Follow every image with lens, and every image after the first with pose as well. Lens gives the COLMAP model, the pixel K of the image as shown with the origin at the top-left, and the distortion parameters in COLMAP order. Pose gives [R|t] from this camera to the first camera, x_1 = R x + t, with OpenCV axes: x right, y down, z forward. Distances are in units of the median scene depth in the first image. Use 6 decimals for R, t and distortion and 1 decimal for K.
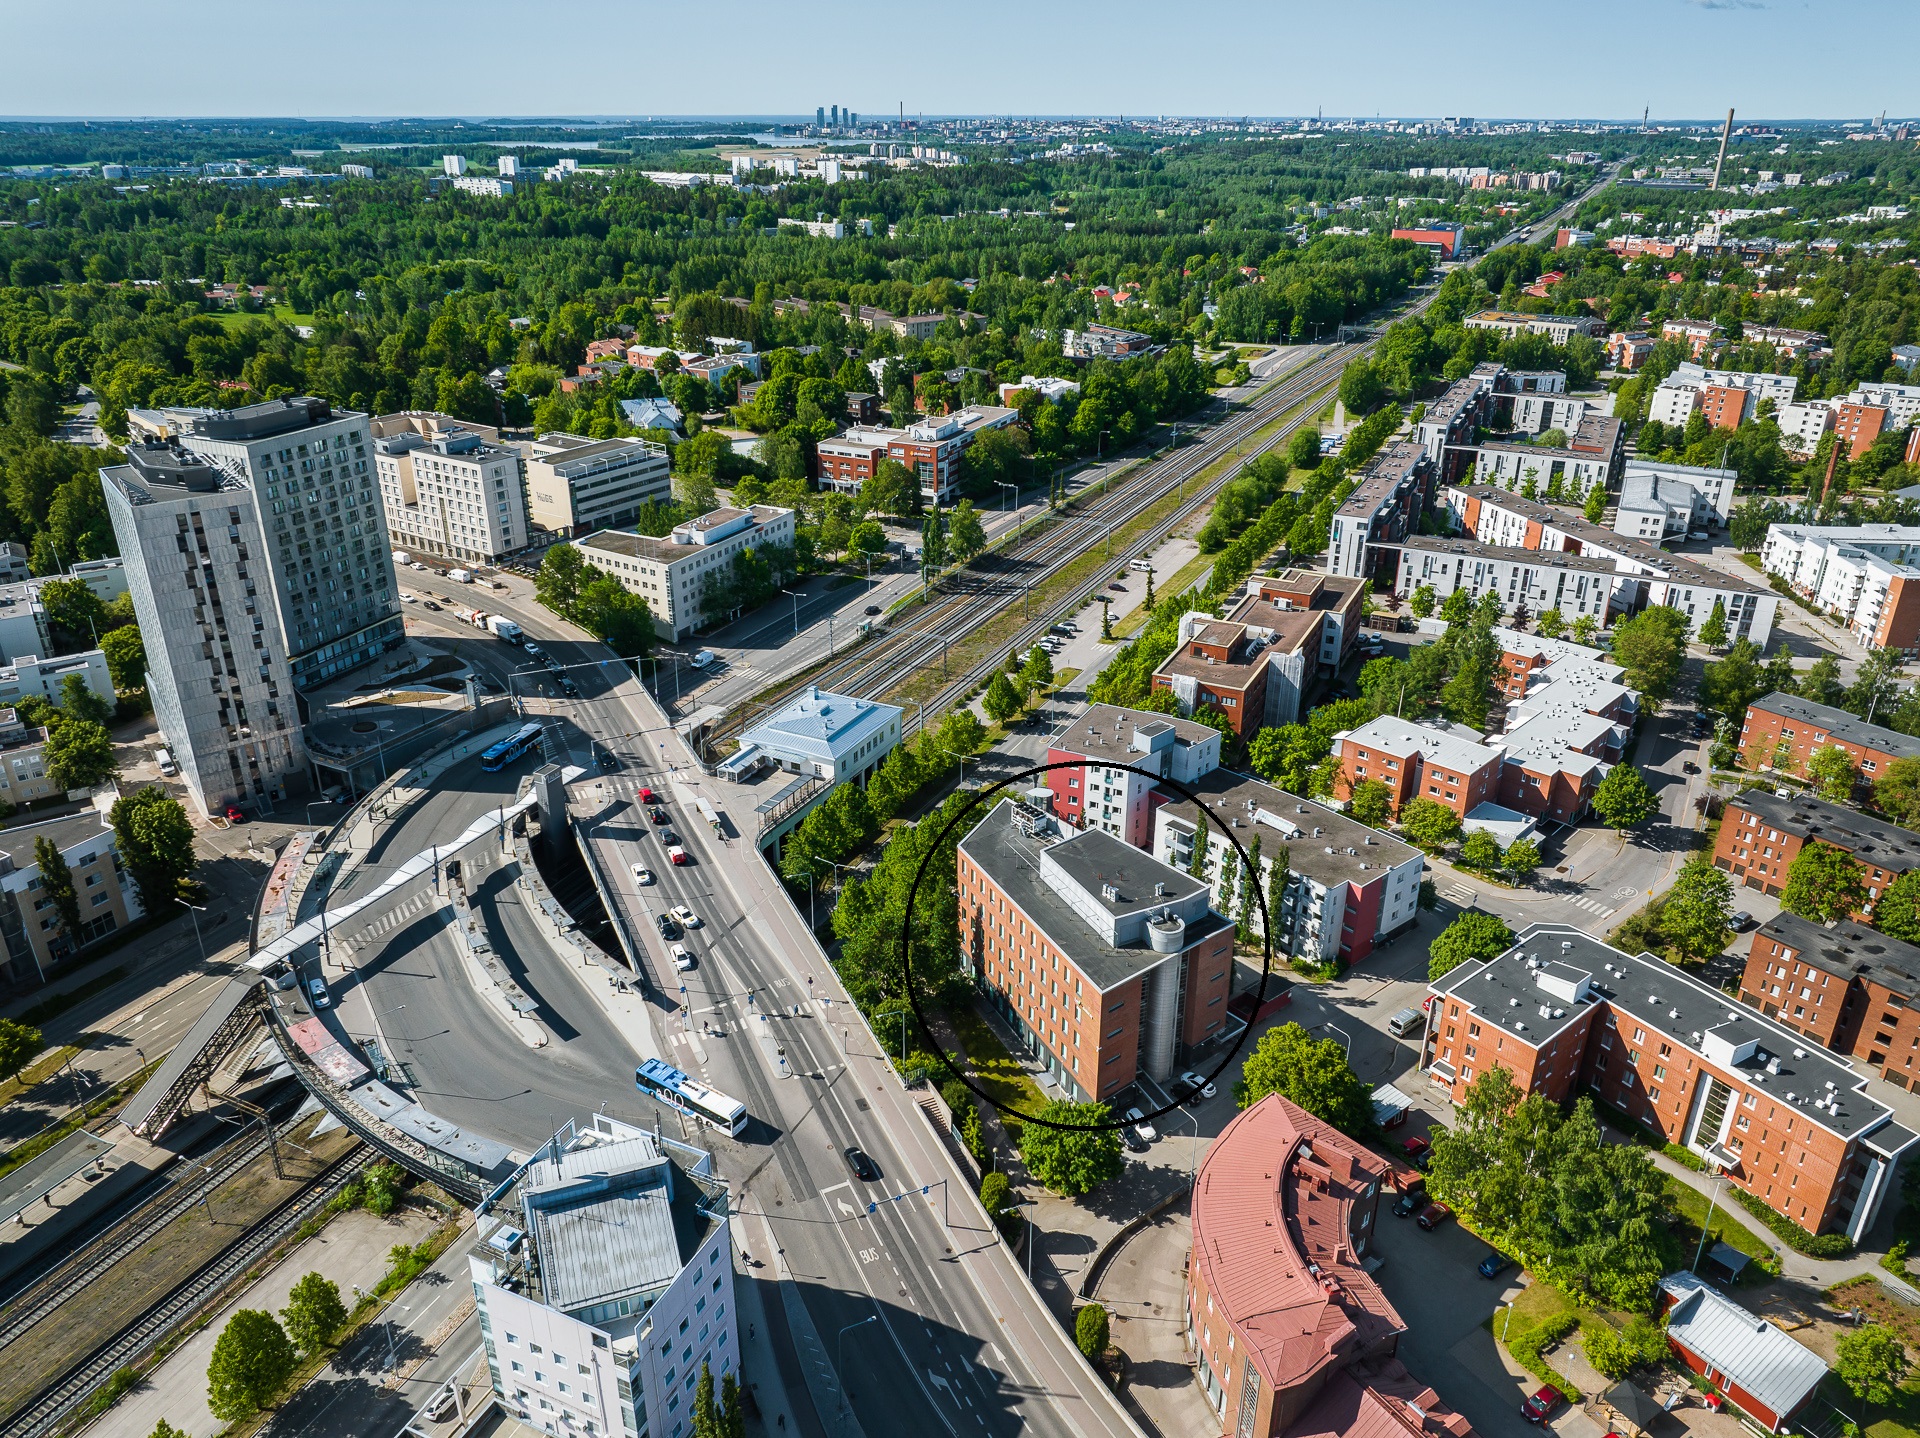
lens RADIAL K [[1328.2, 0, 960.0], [0, 1328.2, 719.0], [0, 0, 1]] dist [0.004418, -0.020657]
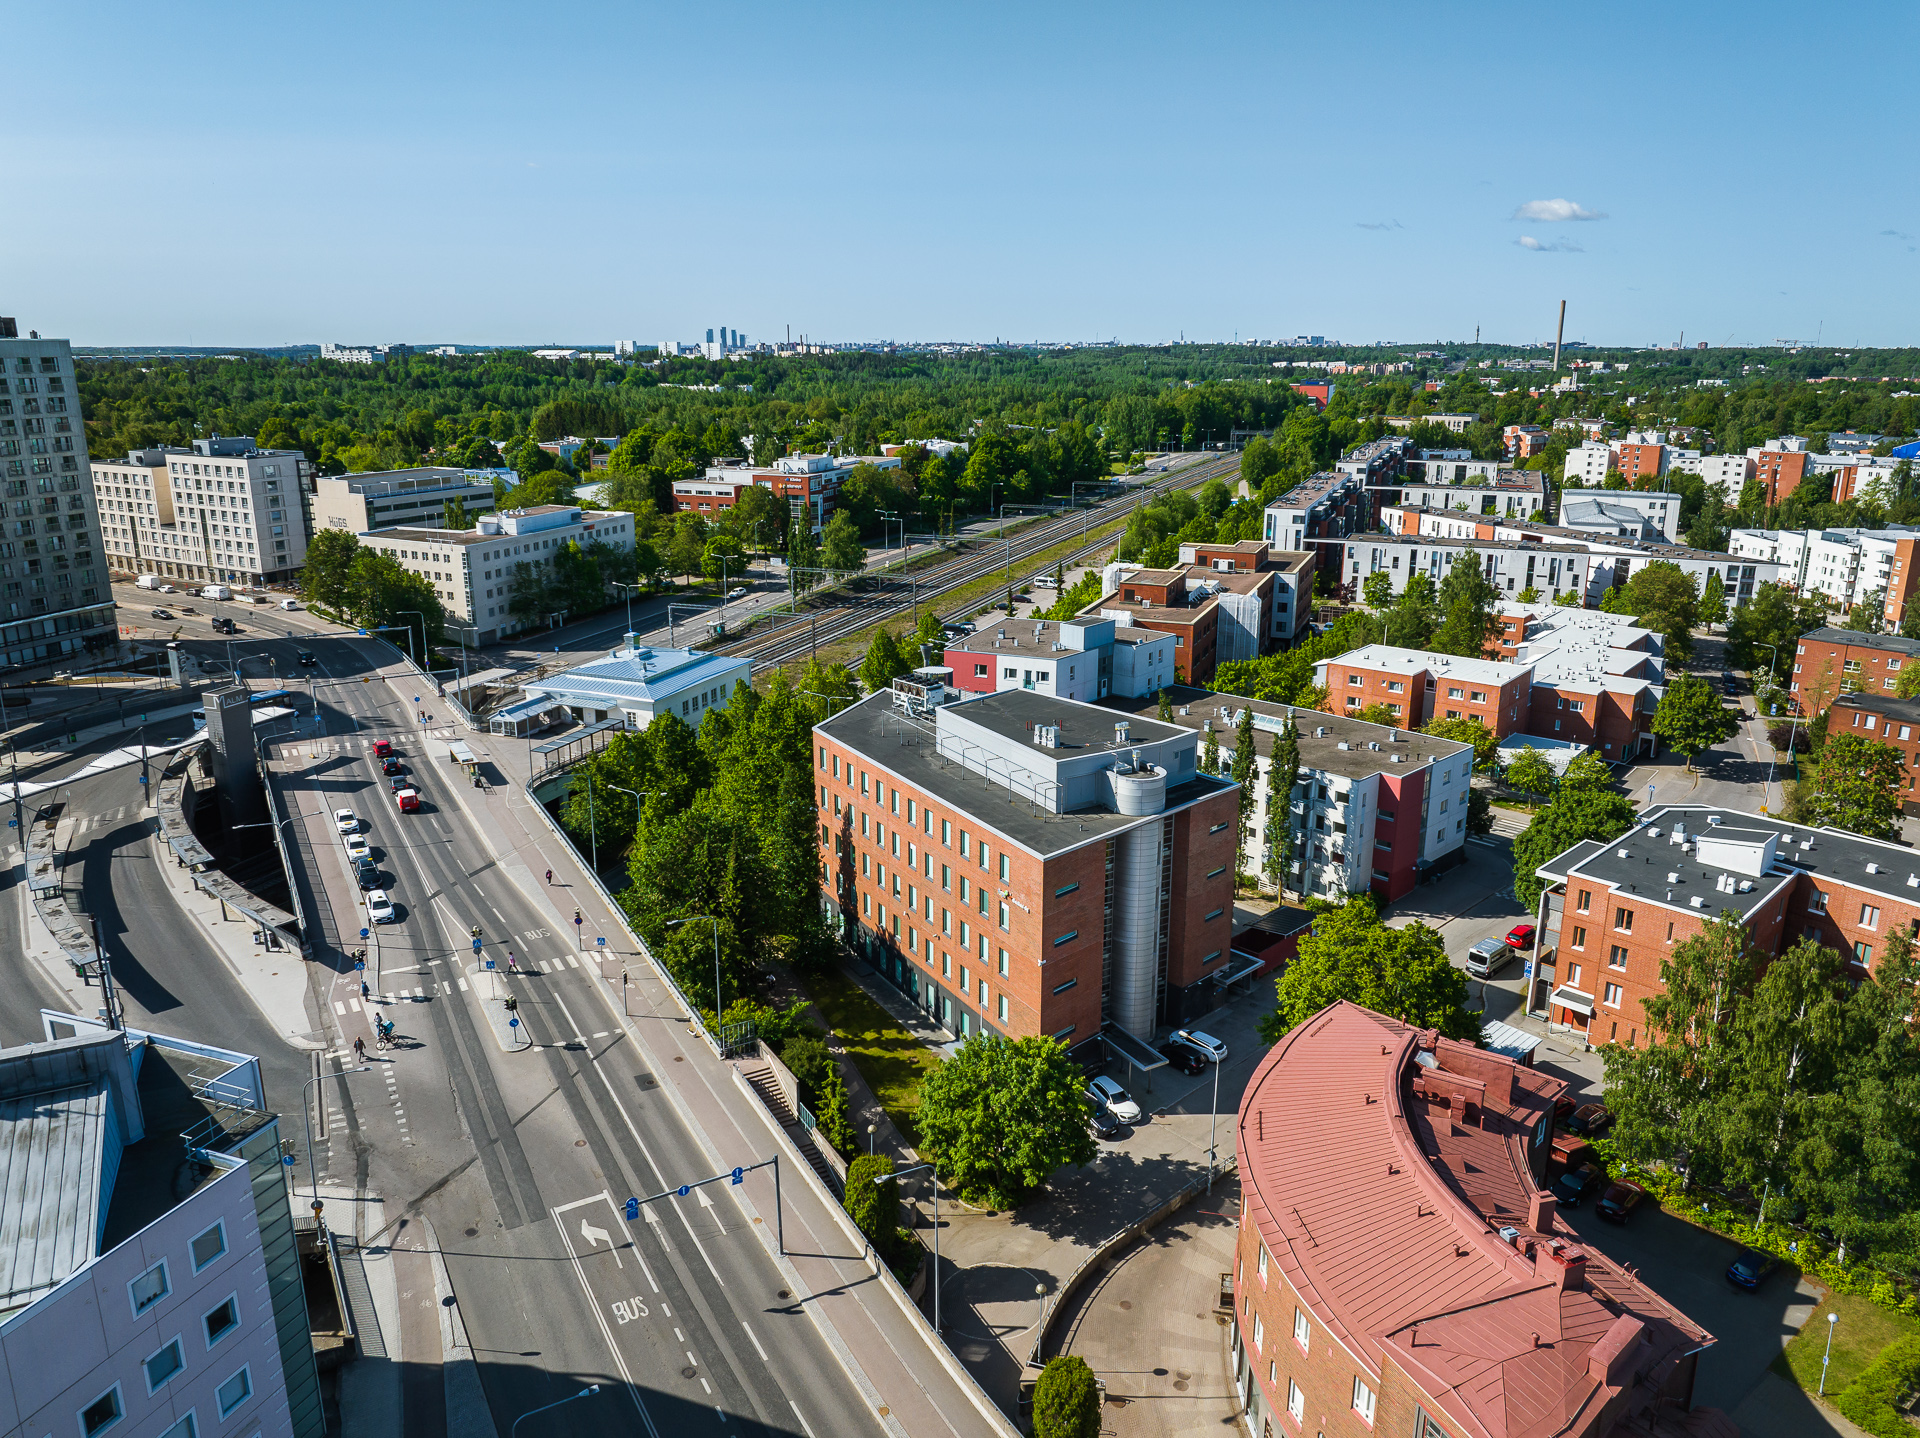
lens RADIAL K [[1338.7, 0, 960.0], [0, 1338.7, 719.0], [0, 0, 1]] dist [-0.015039, -0.005289]
pose [[0.996556, -0.025656, 0.078851, 0.017375], [0.036815, 0.988964, -0.143507, 0.171401], [-0.074299, 0.145915, 0.986503, 0.296346]]
